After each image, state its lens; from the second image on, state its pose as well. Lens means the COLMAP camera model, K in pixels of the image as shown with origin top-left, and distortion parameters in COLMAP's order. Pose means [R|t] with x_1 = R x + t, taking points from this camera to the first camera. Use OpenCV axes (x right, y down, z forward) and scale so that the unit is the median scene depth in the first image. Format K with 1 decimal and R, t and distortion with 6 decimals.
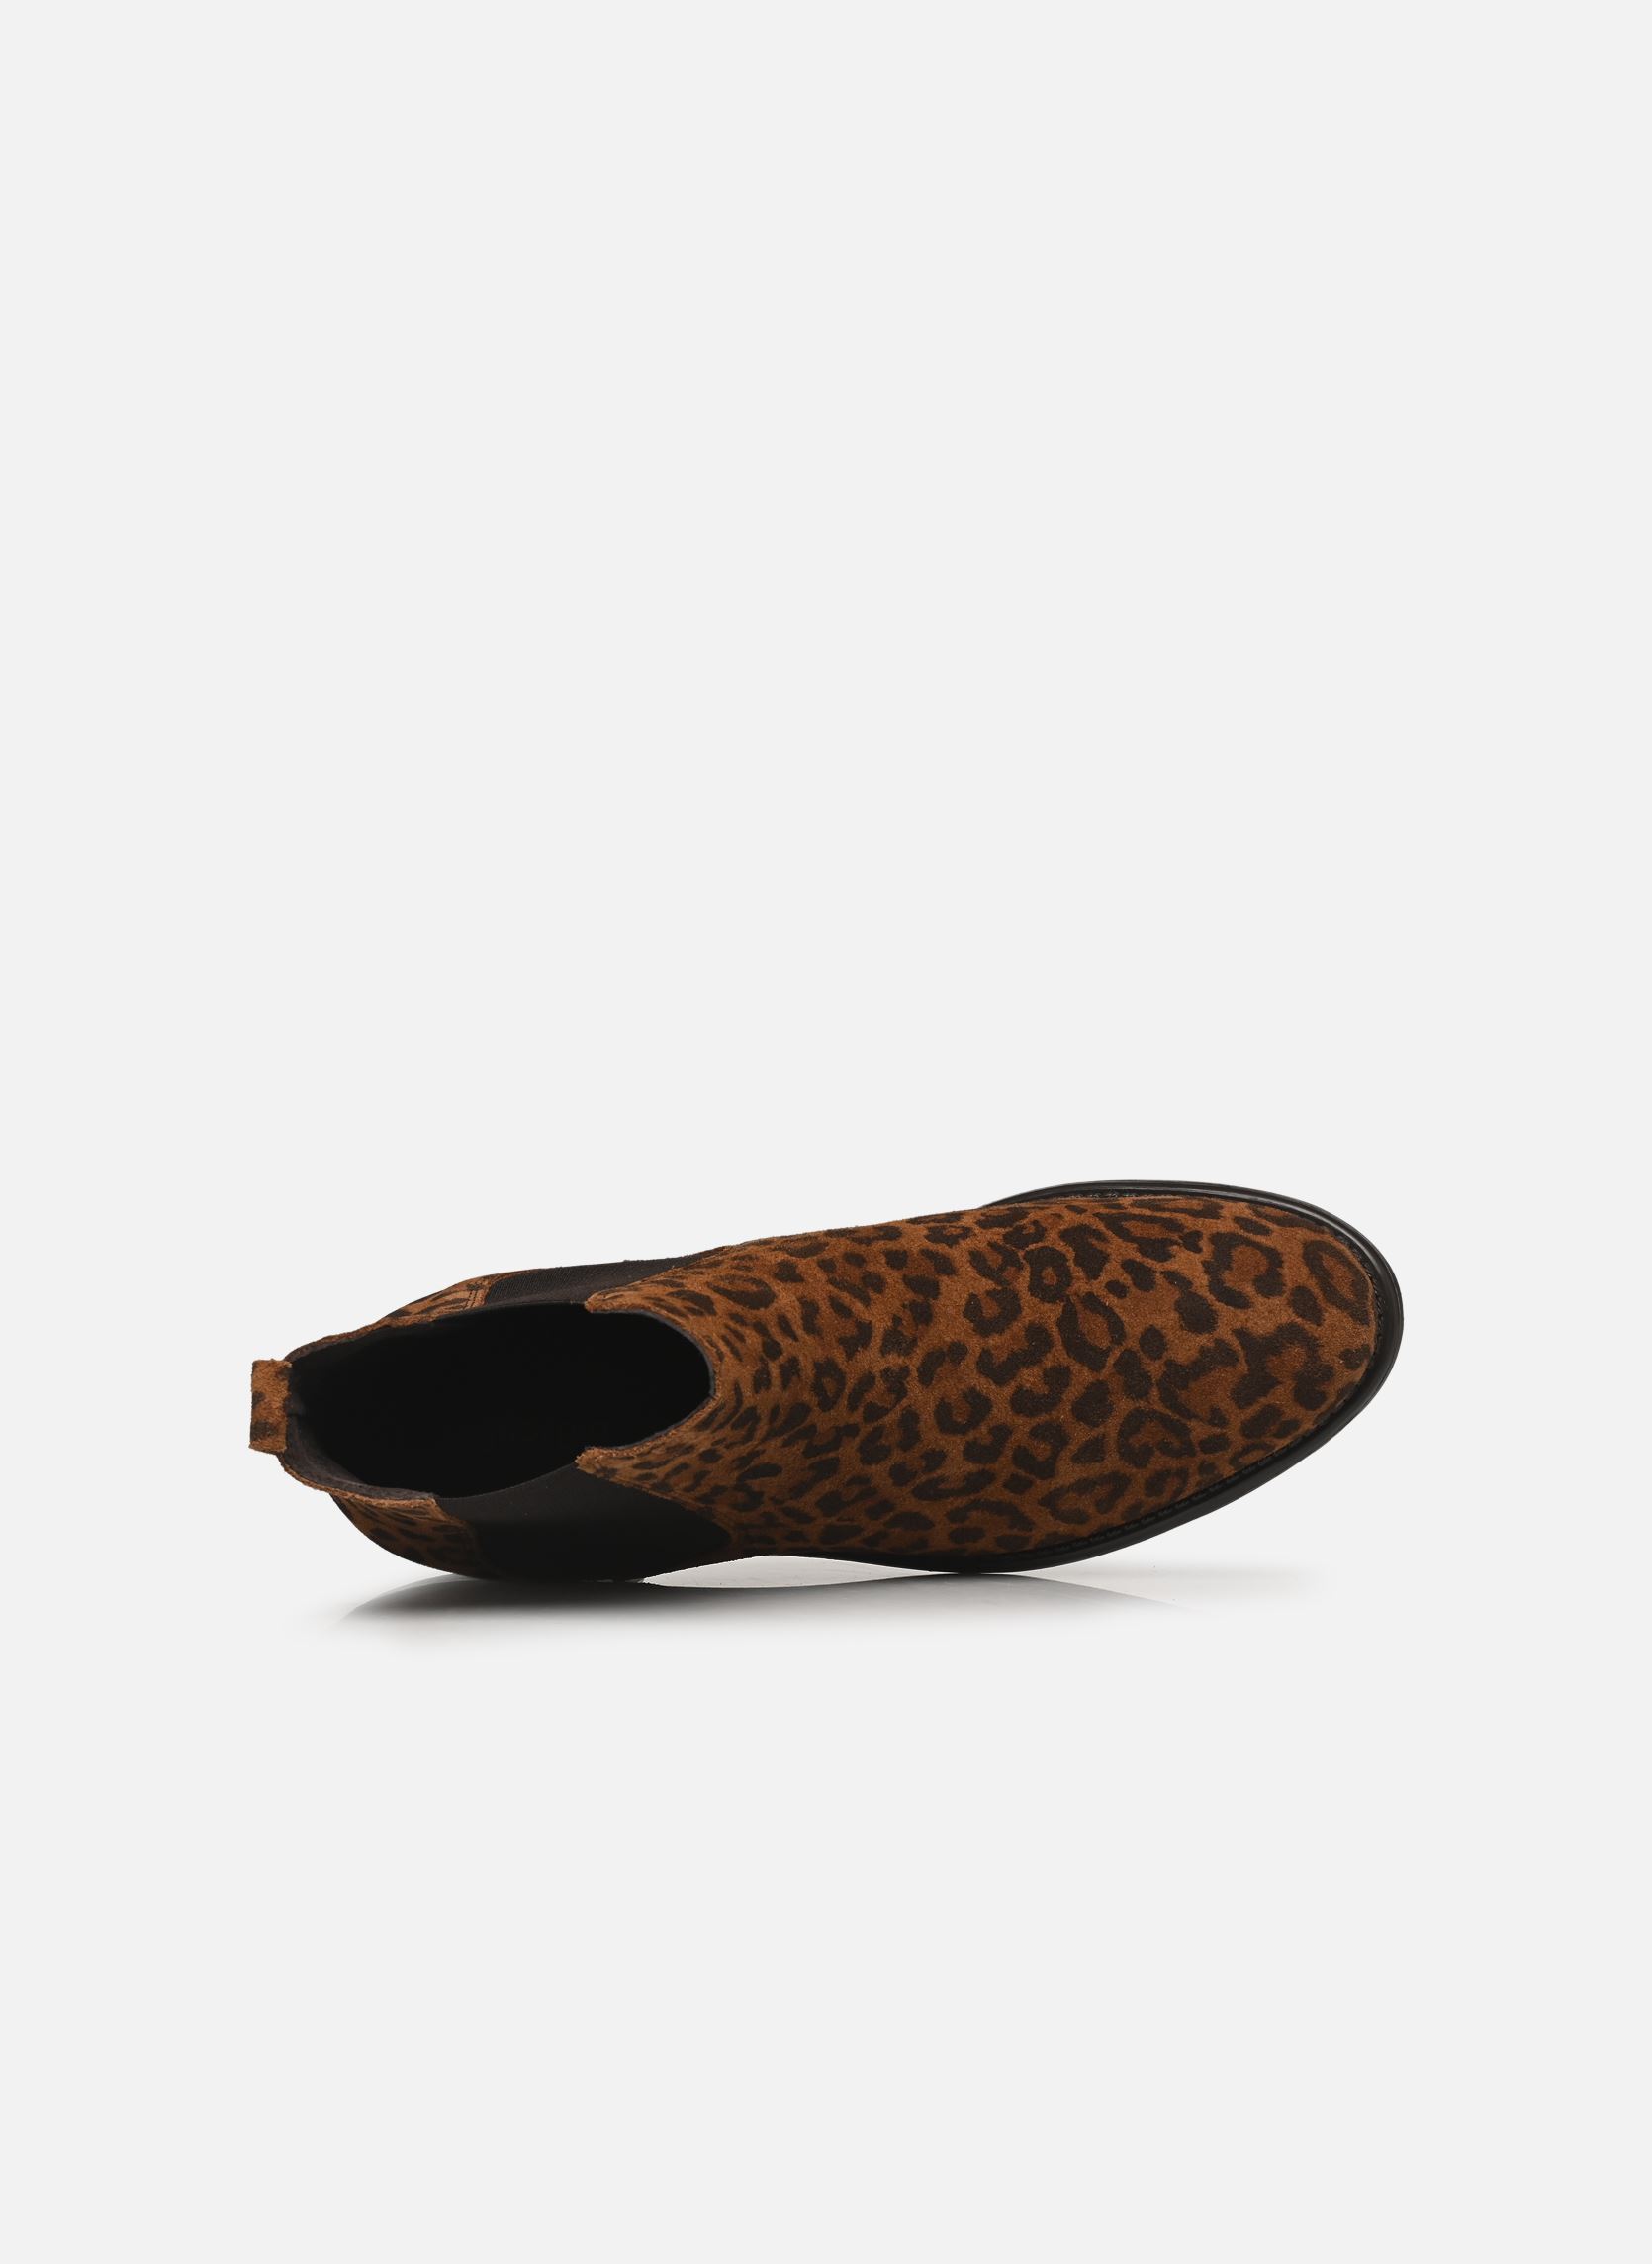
lens RADIAL K [[6637.2, 0, 826.0], [0, 6637.2, 1132.0], [0, 0, 1]] dist [0.013743, -0.105106]
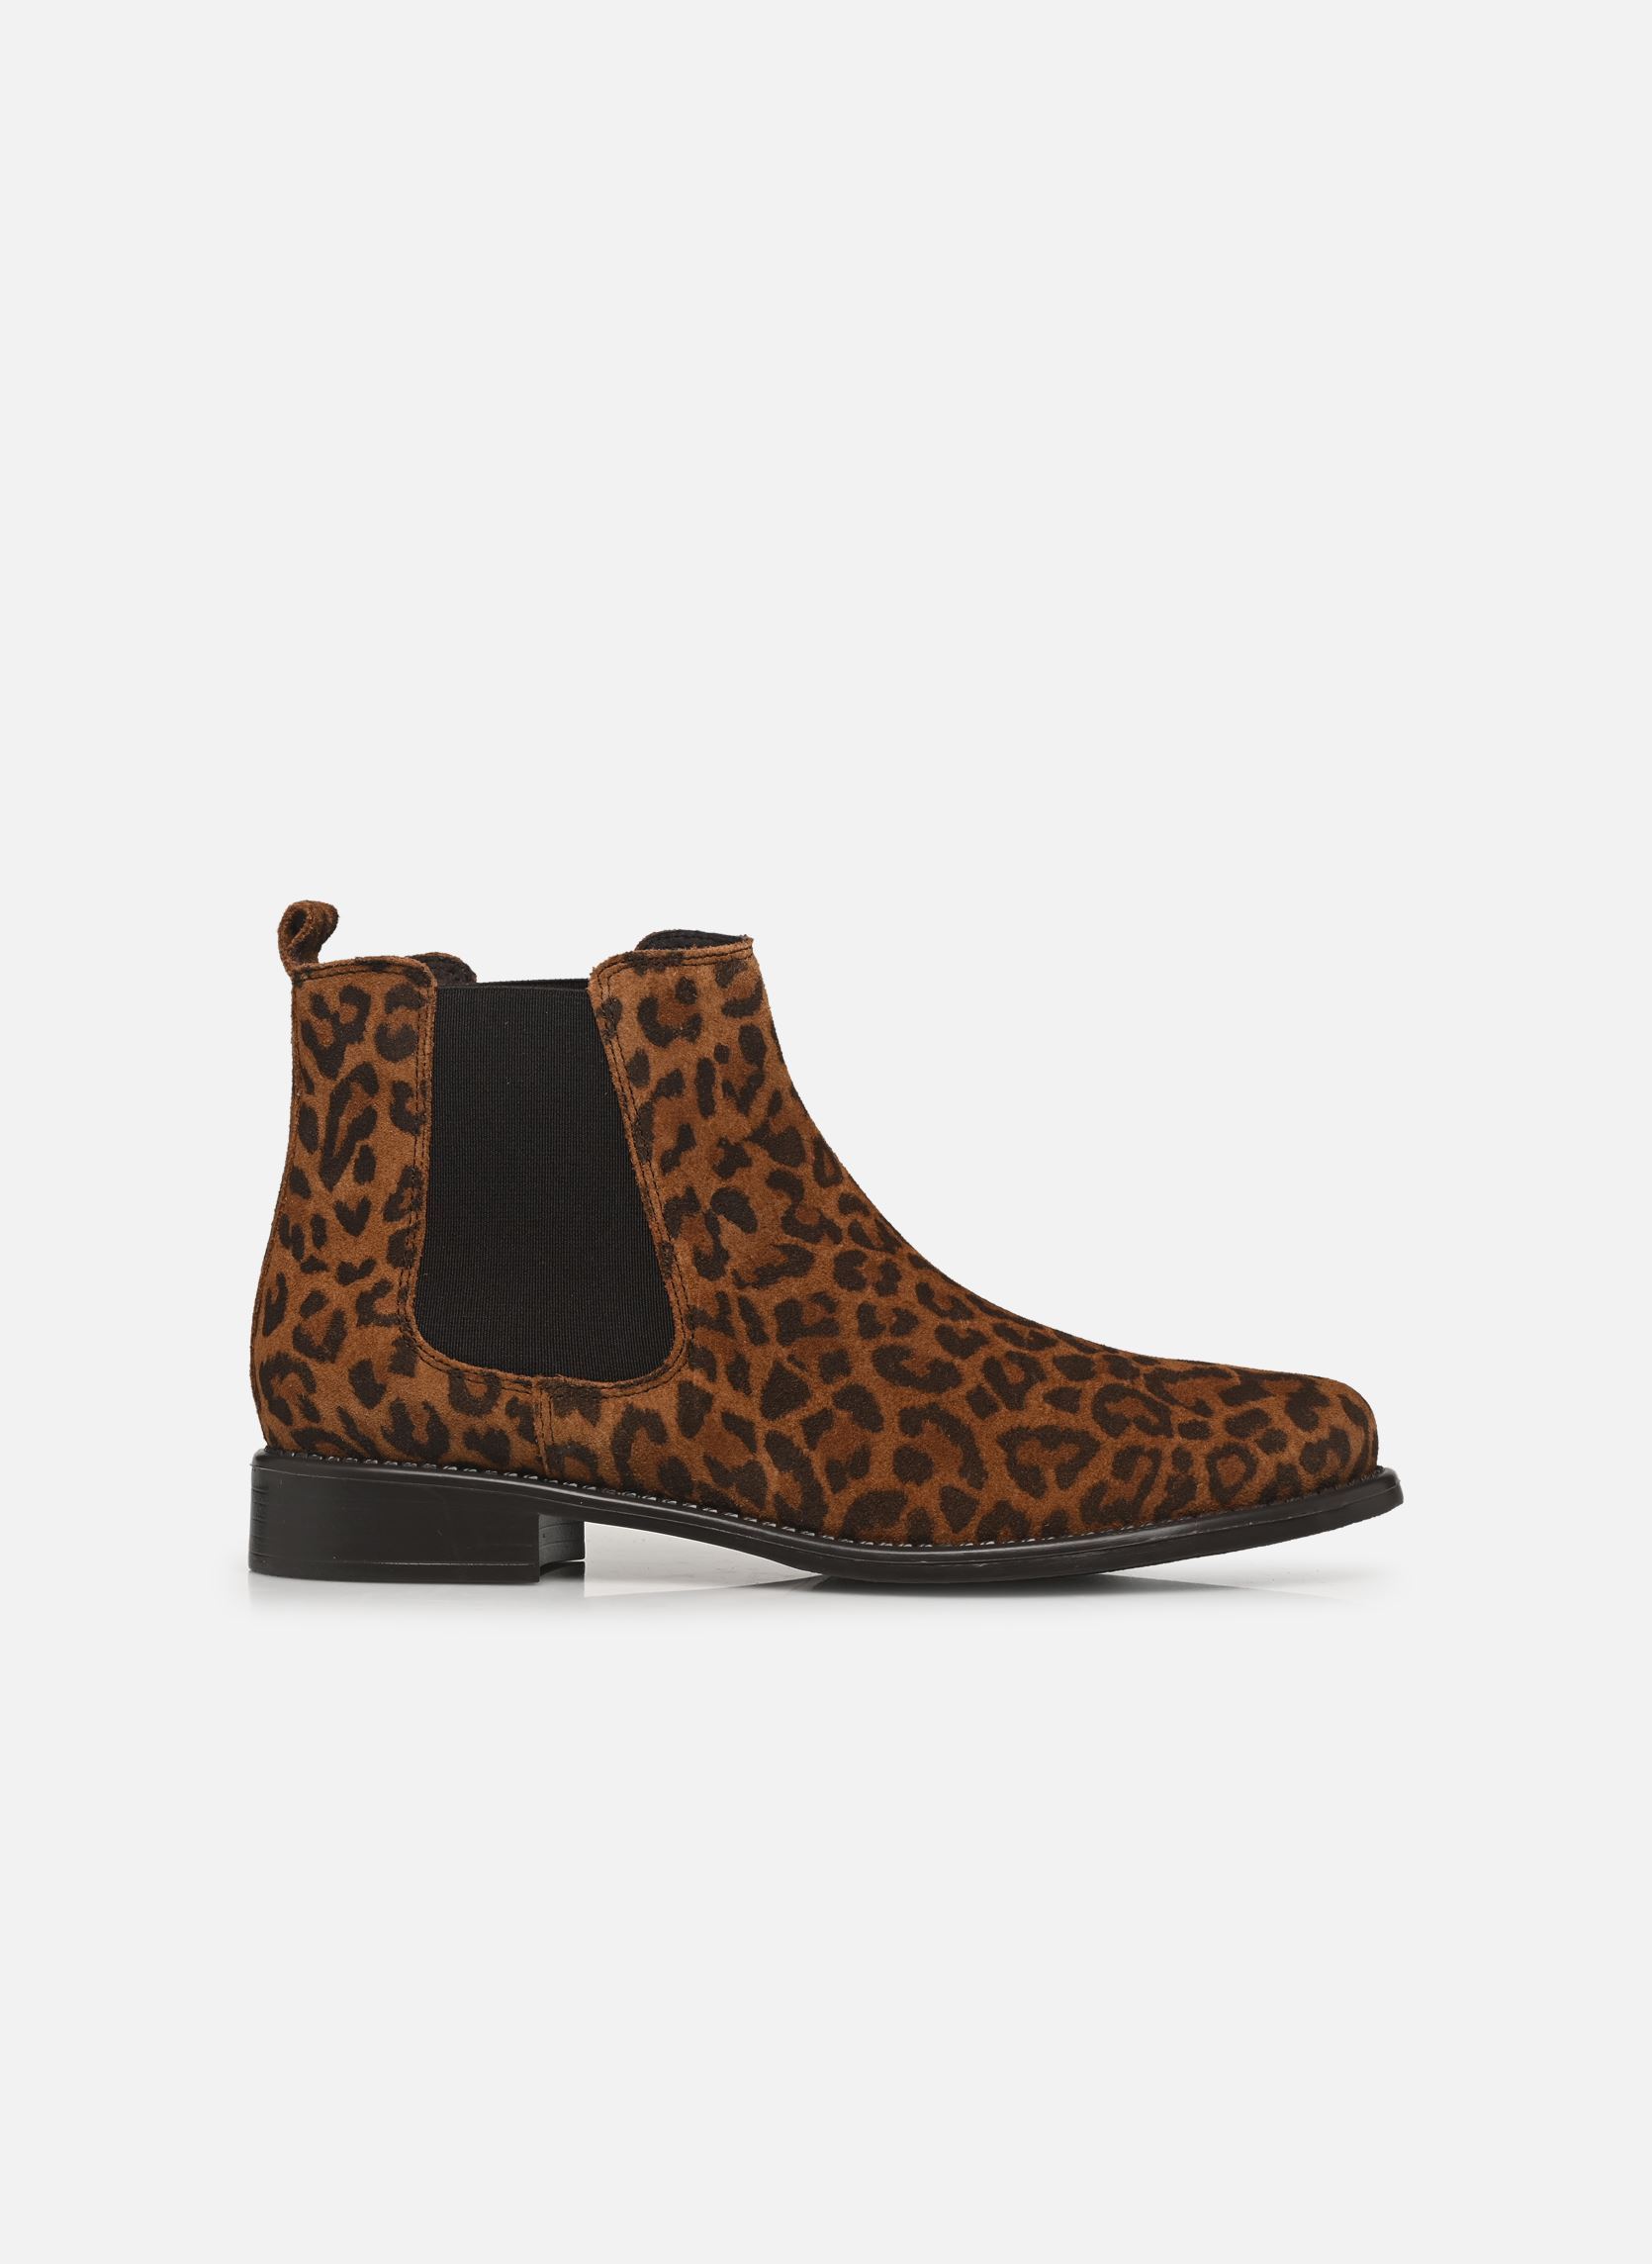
lens RADIAL K [[6637.2, 0, 826.0], [0, 6637.2, 1132.0], [0, 0, 1]] dist [0.013743, -0.105106]
pose [[0.979314, 0.133986, -0.151632, 0.144888], [-0.164891, 0.094074, -0.981815, 0.976810], [-0.117285, 0.986508, 0.114221, 0.863731]]
